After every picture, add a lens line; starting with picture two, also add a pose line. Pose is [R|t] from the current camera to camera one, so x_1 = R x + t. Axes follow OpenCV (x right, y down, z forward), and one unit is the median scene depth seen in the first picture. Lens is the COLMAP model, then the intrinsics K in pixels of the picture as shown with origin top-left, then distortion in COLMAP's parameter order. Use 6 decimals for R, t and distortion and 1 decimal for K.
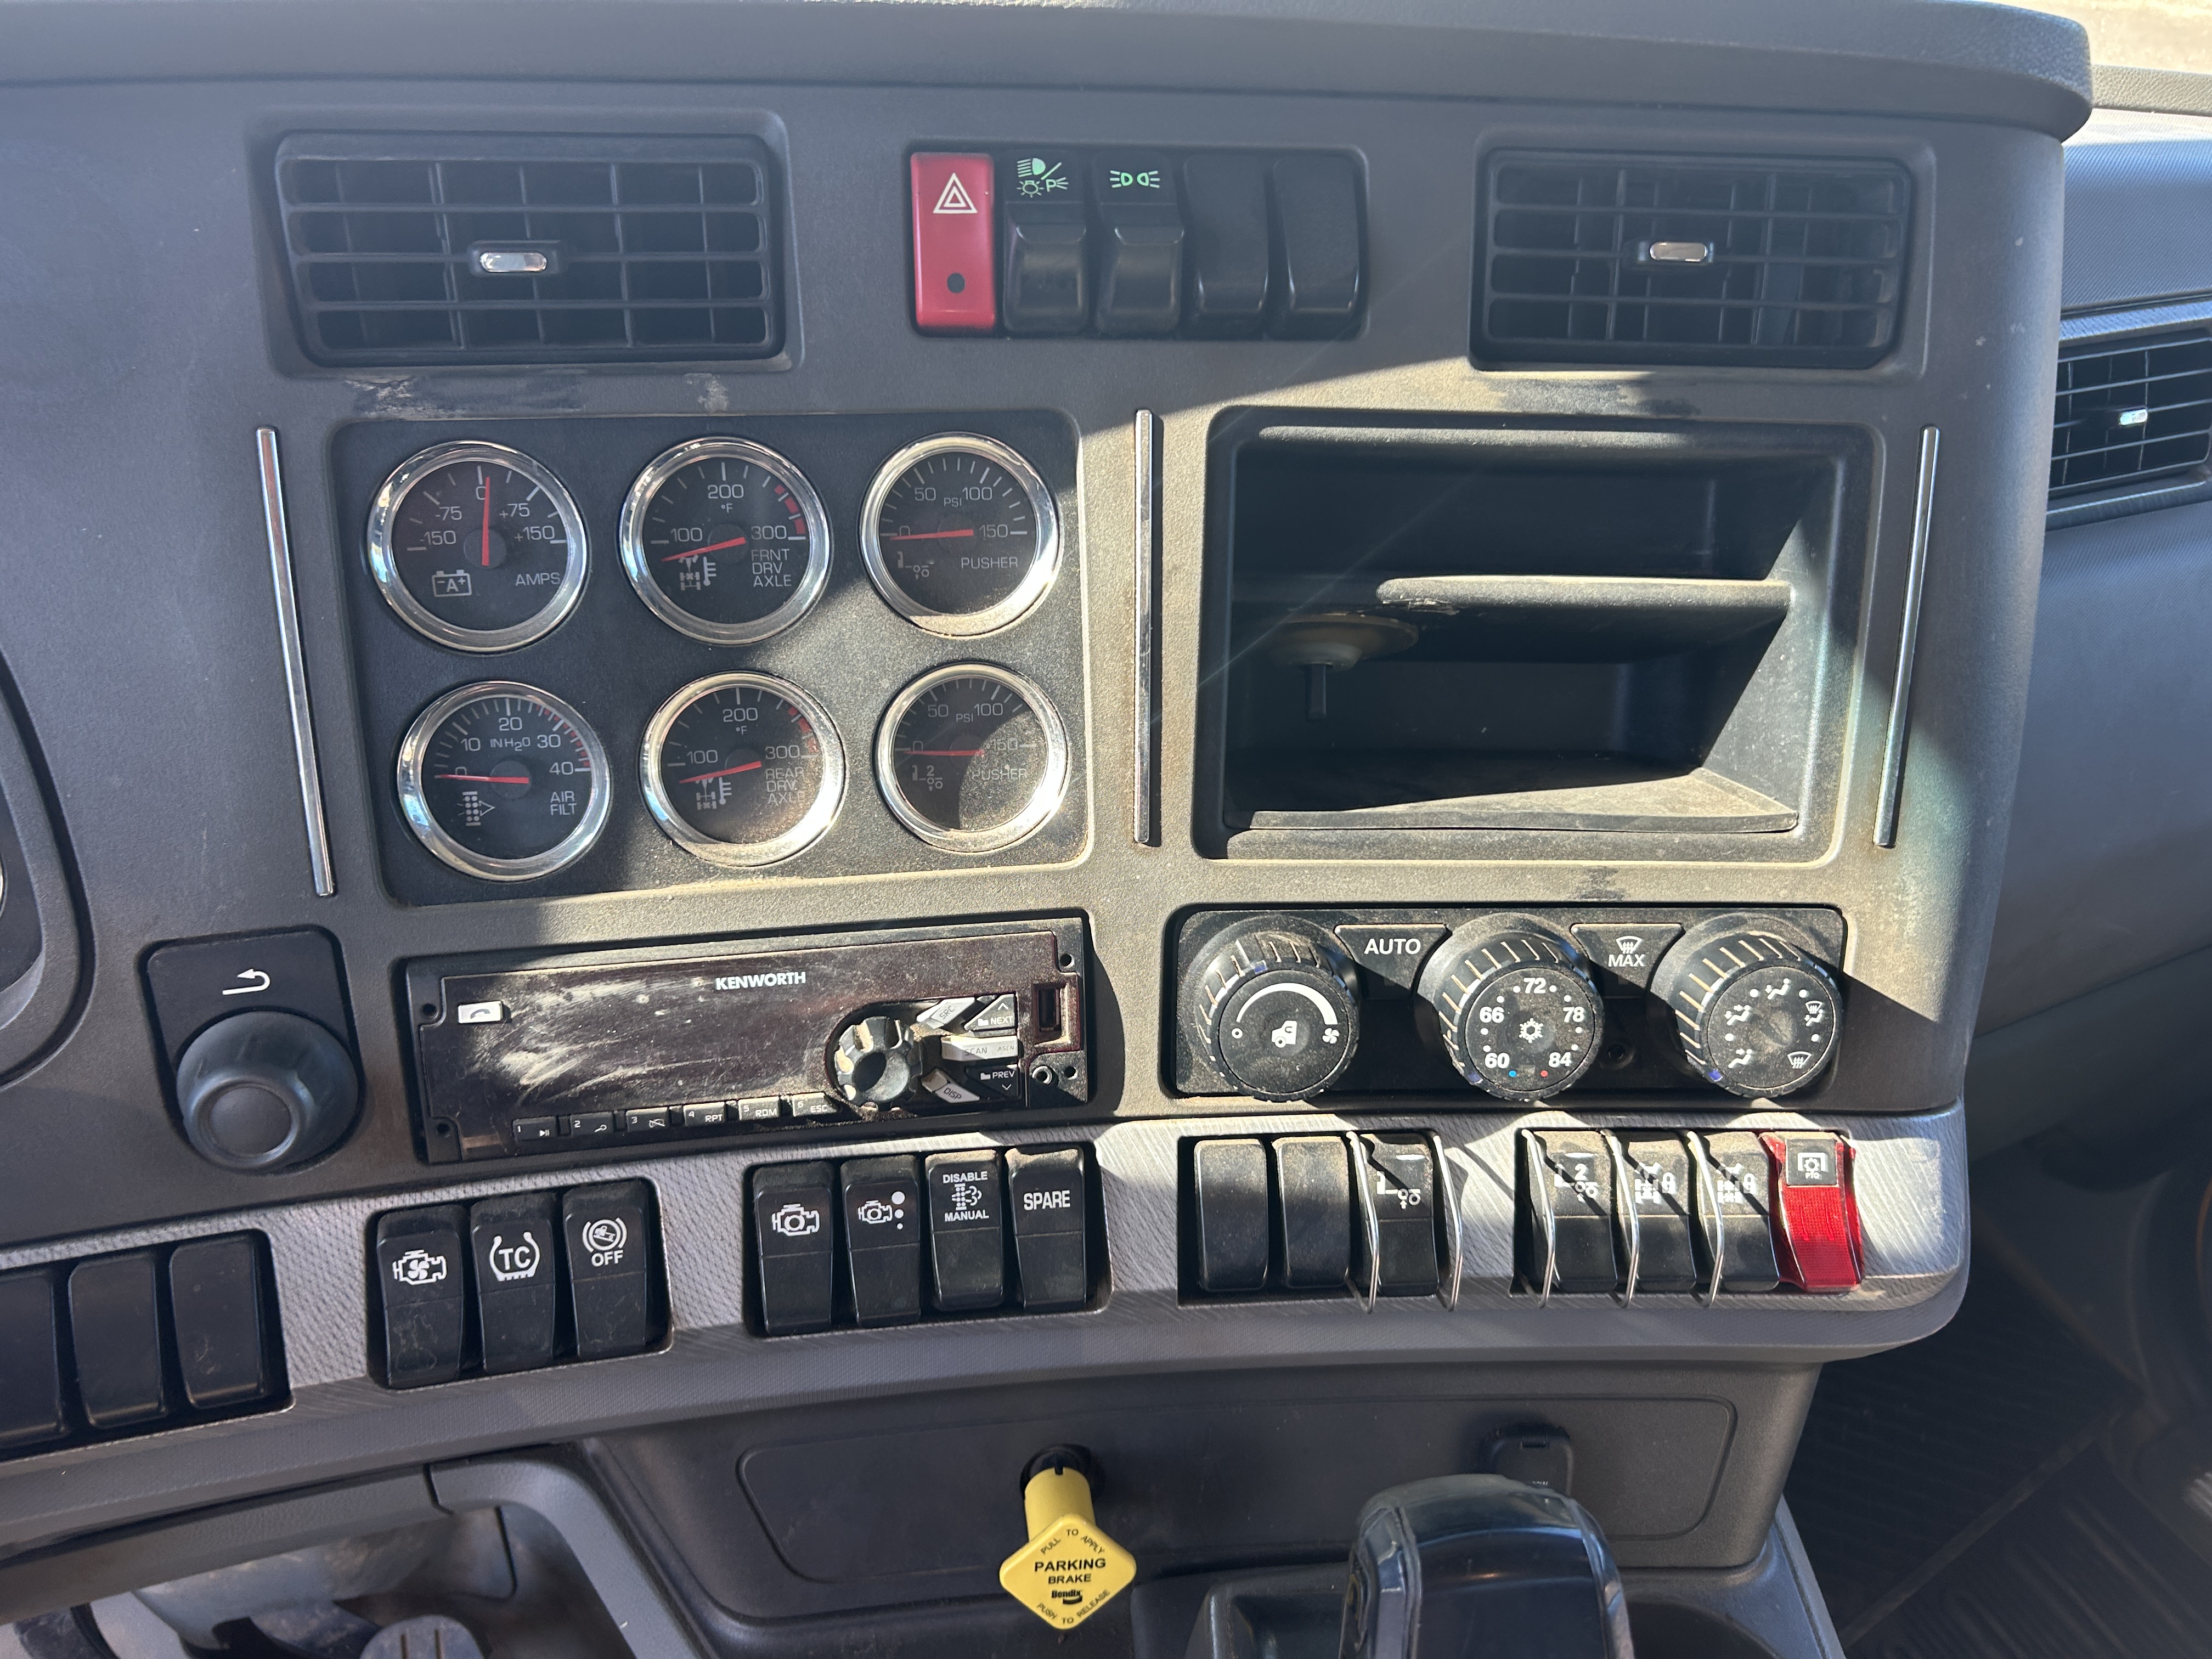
lens RADIAL K [[1677.6, 0, 1125.7], [0, 1677.6, 832.7], [0, 0, 1]] dist [0.000686, -0.006833]
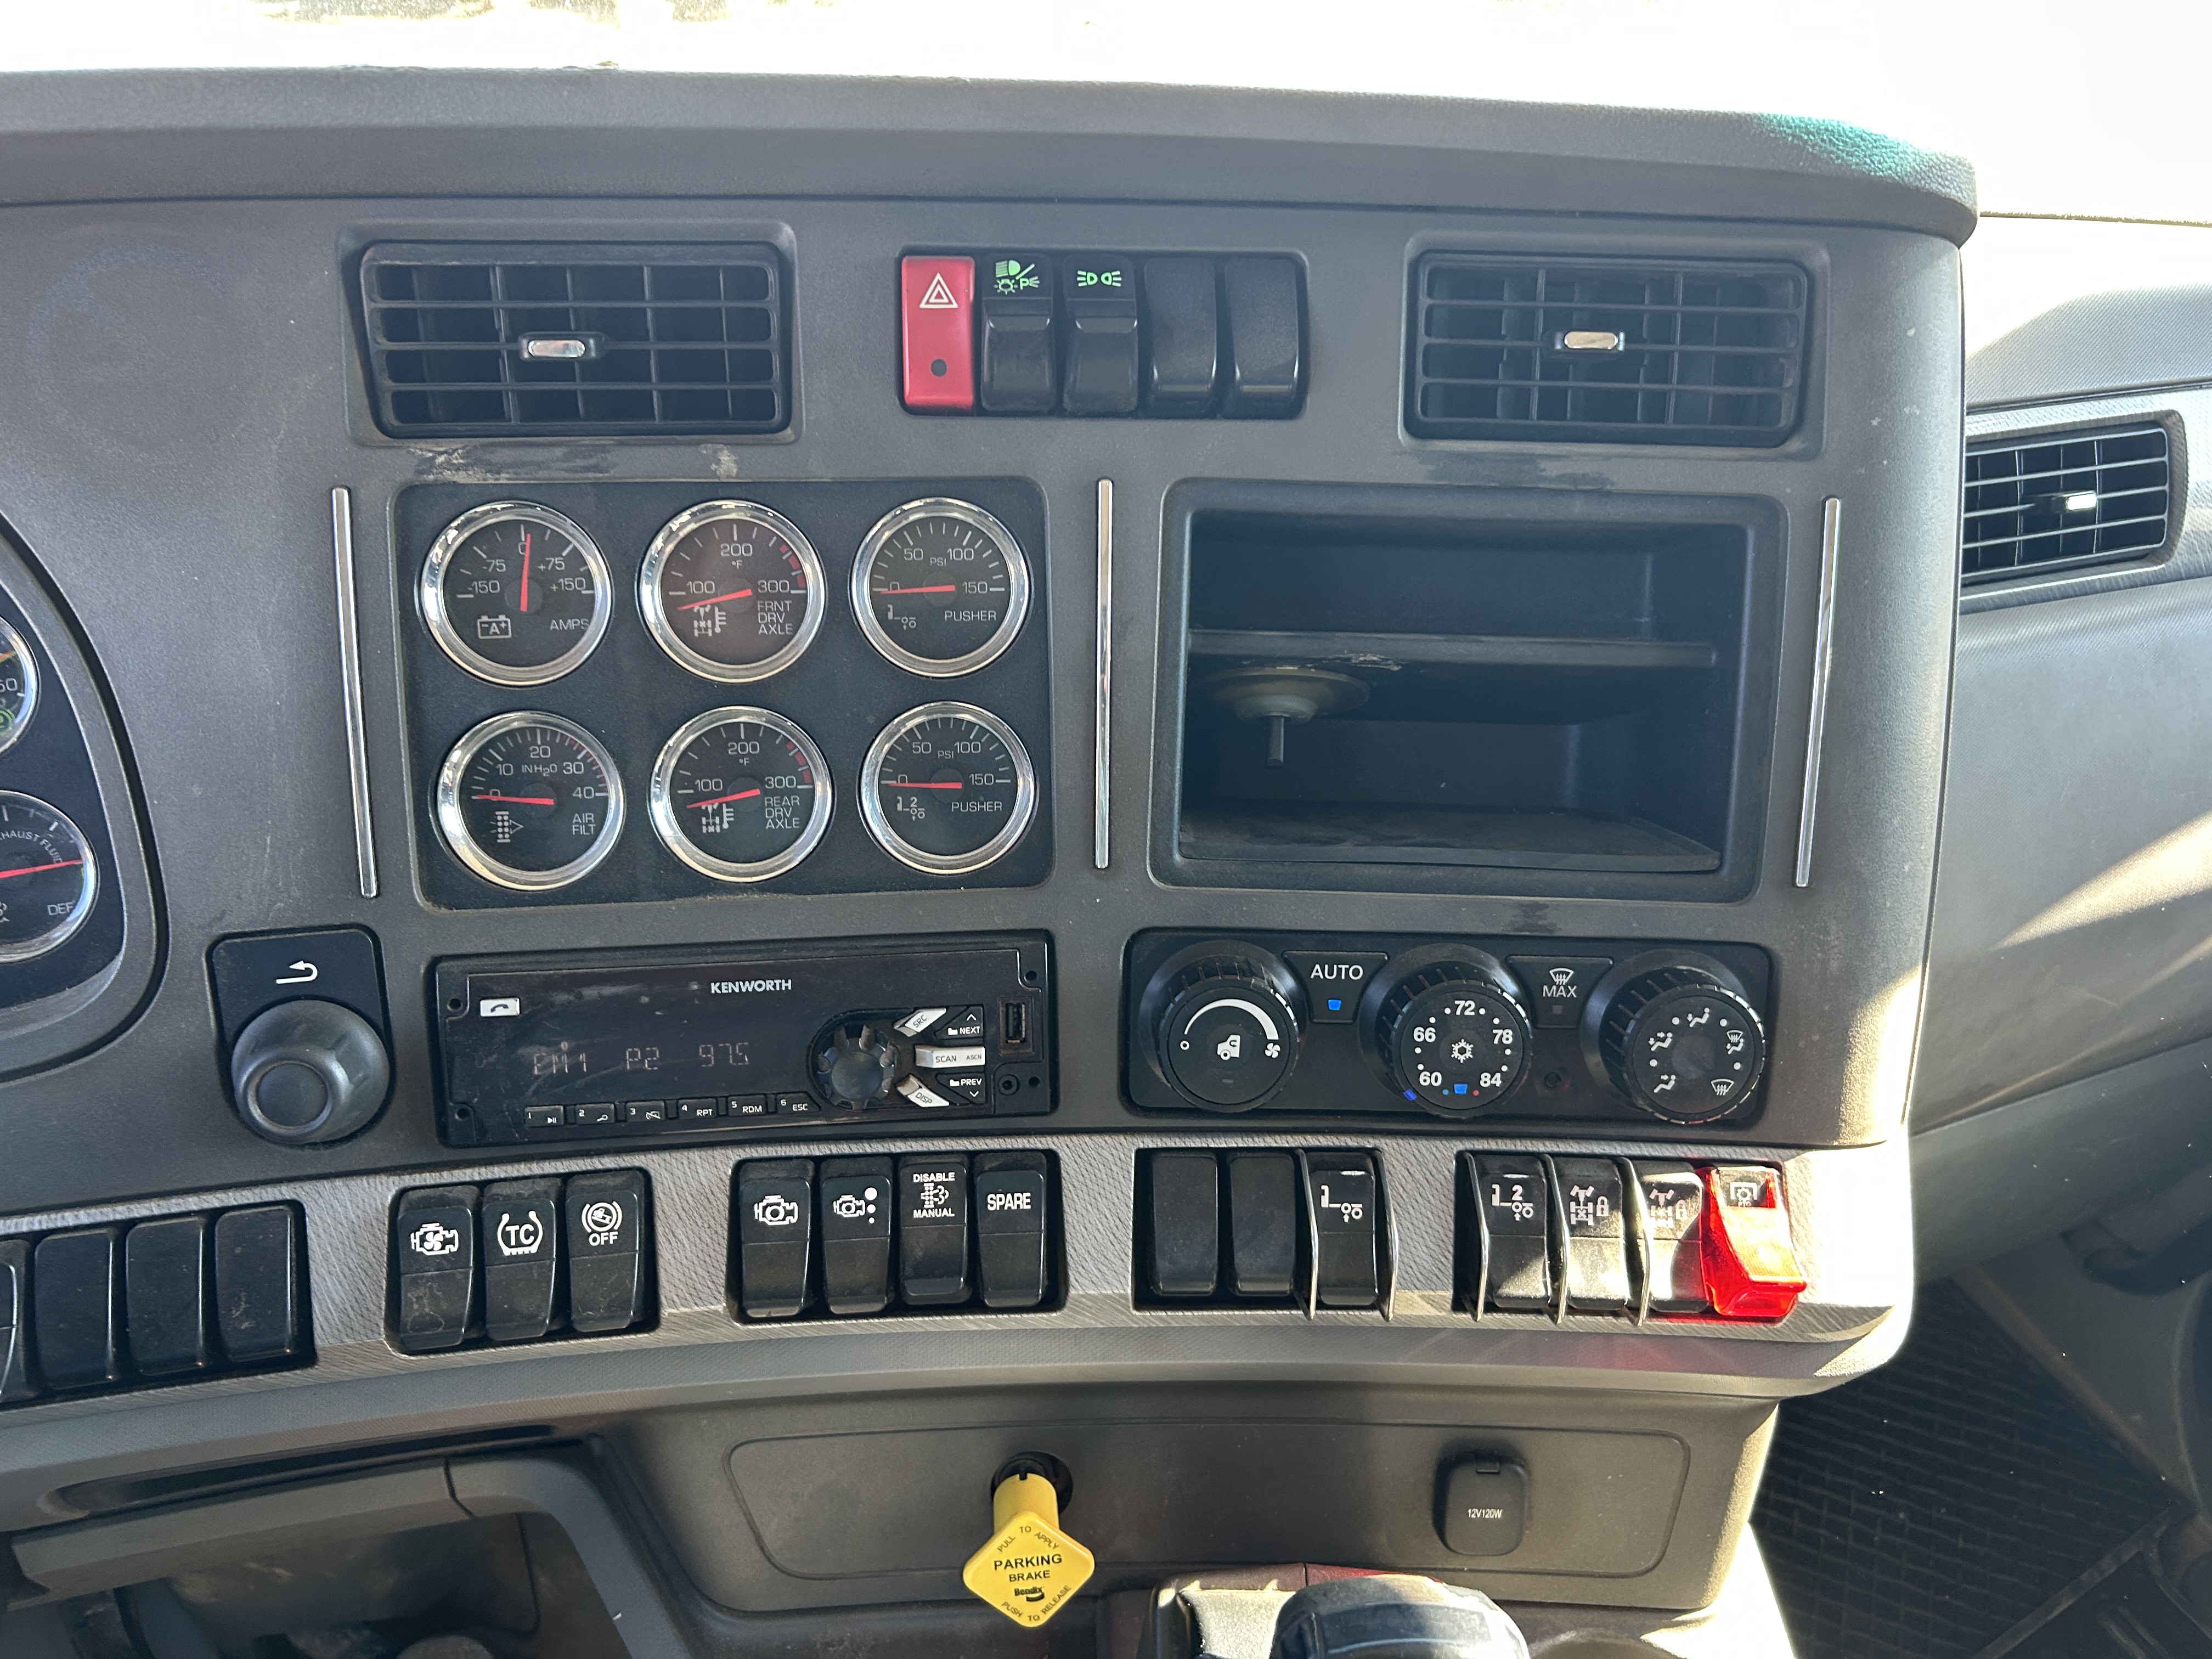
lens RADIAL K [[1689.9, 0, 1103.7], [0, 1689.9, 796.6], [0, 0, 1]] dist [-0.000092, -0.009938]
pose [[0.998041, 0.013696, -0.061041, 0.078136], [-0.018993, 0.996023, -0.087052, 0.055326], [0.059606, 0.088041, 0.994332, -0.098794]]
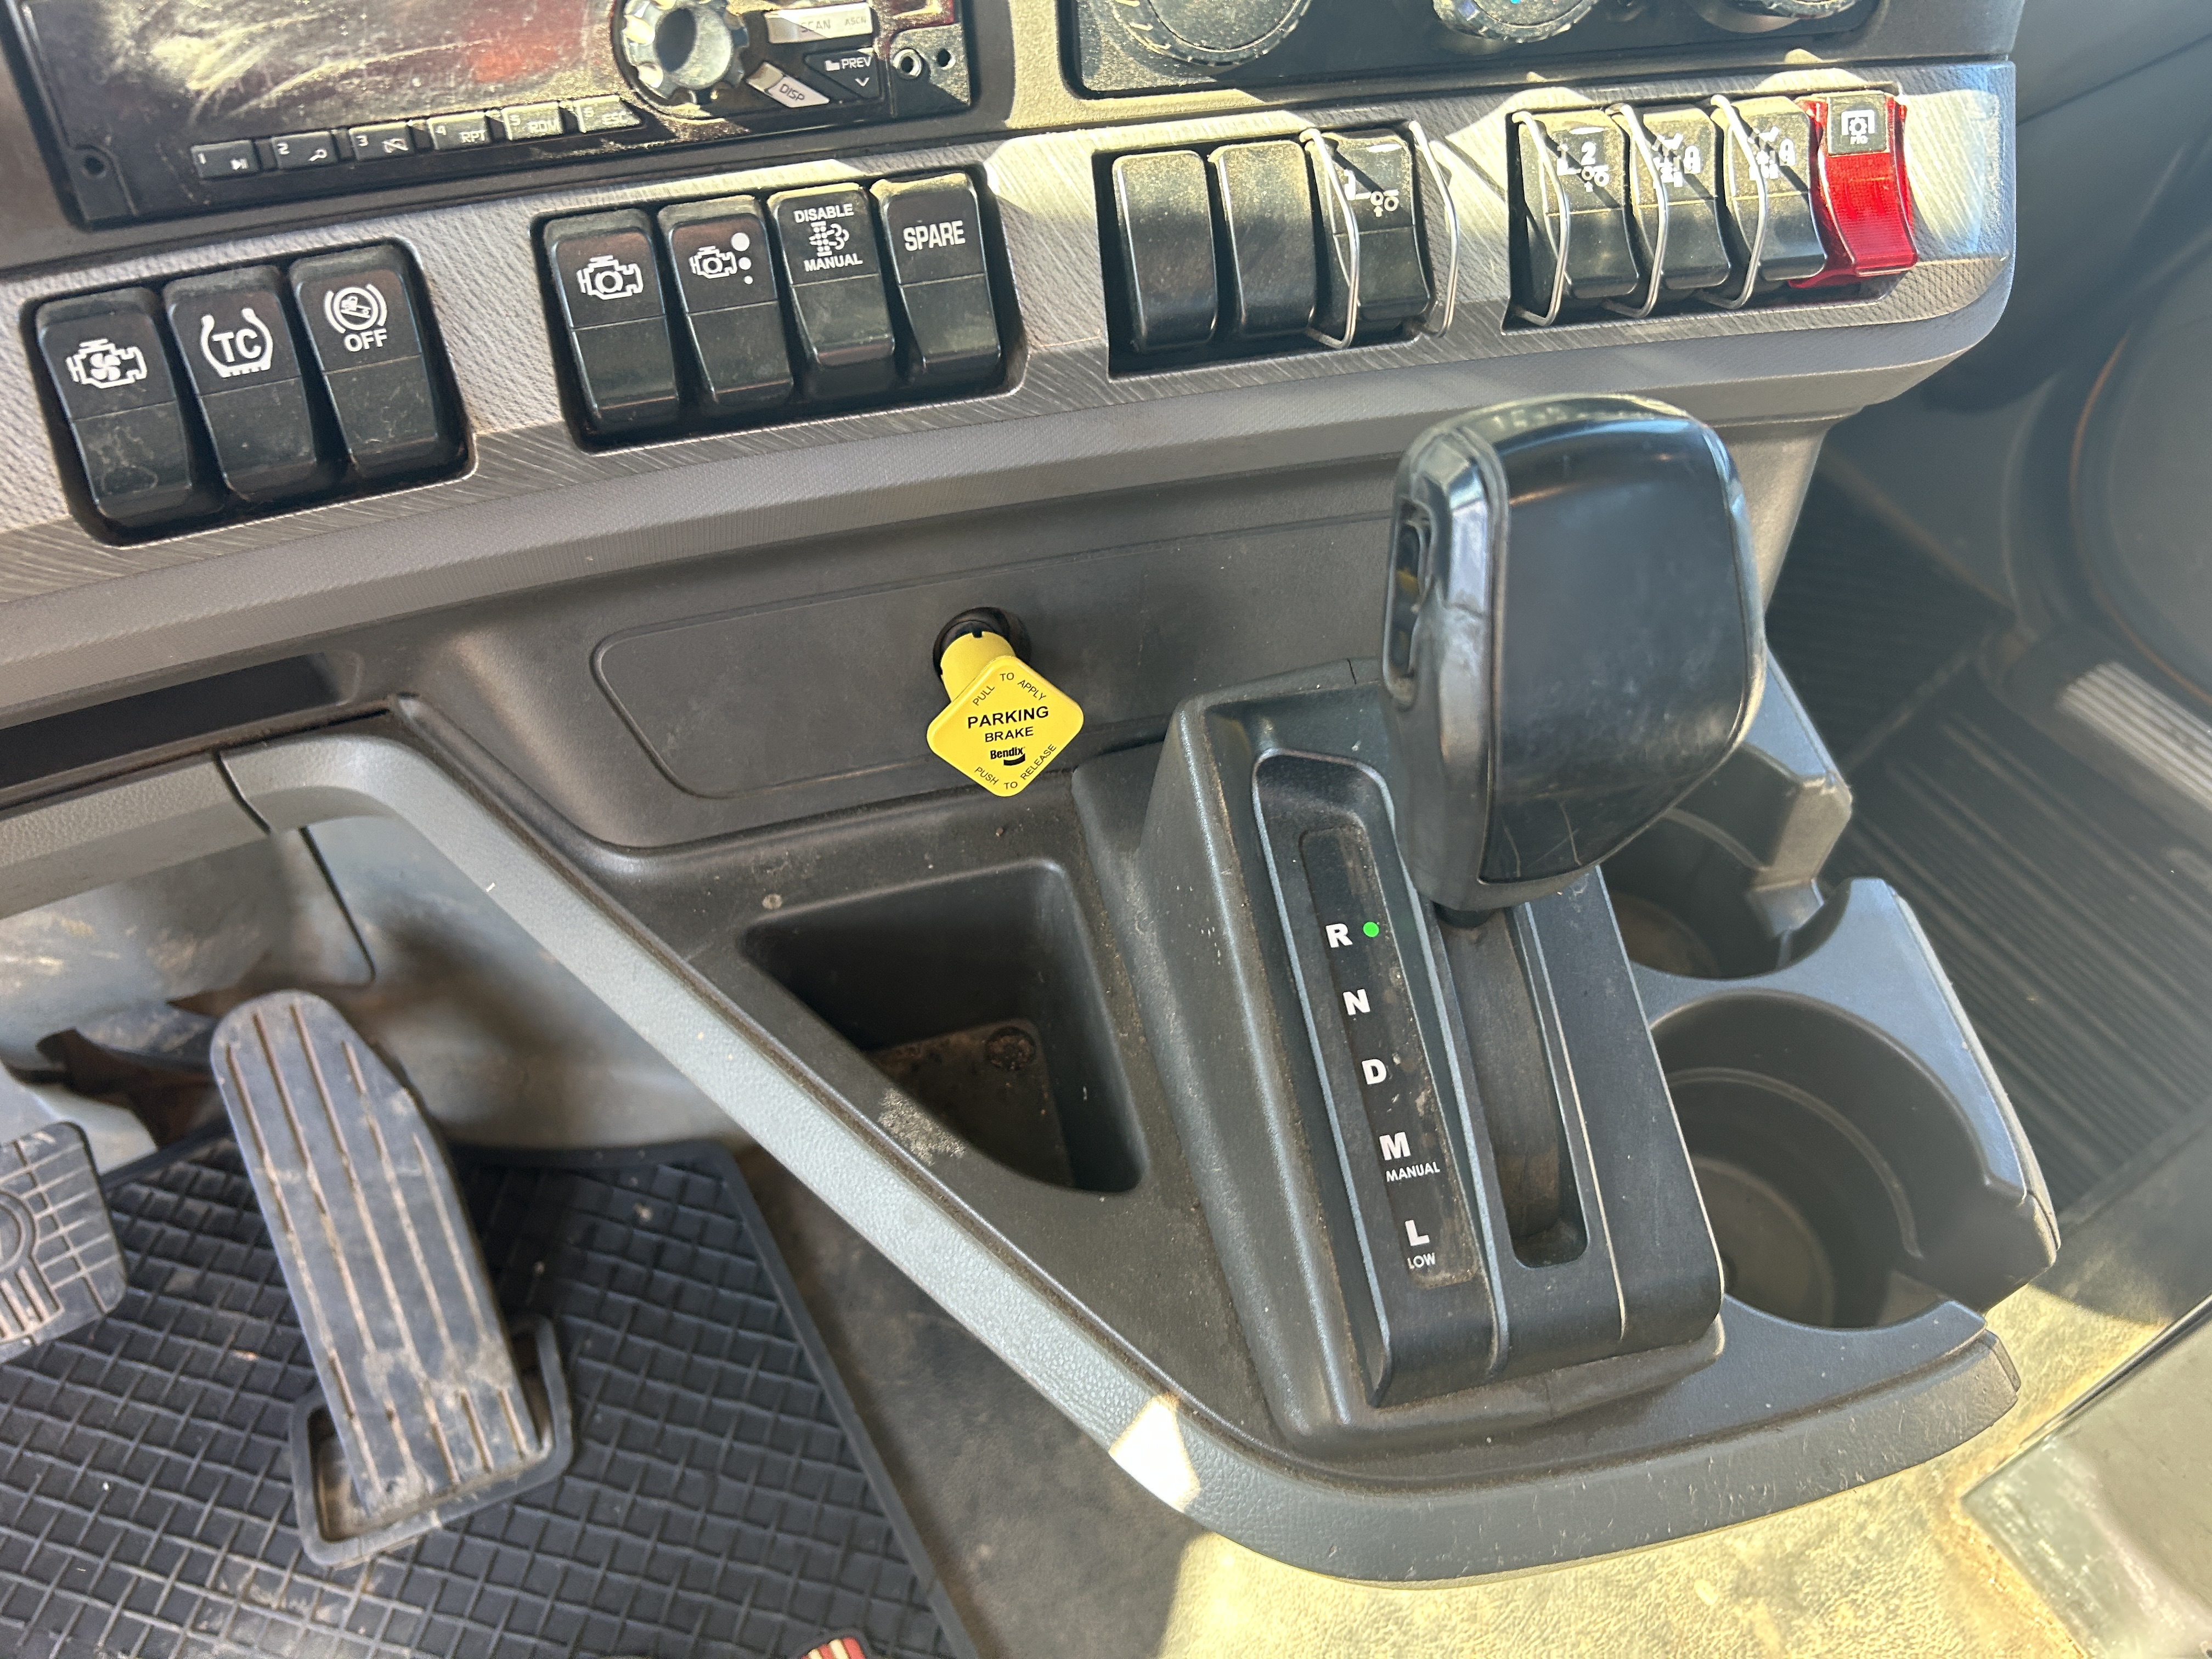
lens RADIAL K [[1679.6, 0, 1091.0], [0, 1679.6, 810.5], [0, 0, 1]] dist [0.002294, -0.007844]
pose [[0.988958, -0.123267, 0.082264, -0.073998], [0.095702, 0.955048, 0.280579, 0.269872], [-0.113152, -0.269608, 0.956299, 0.182521]]
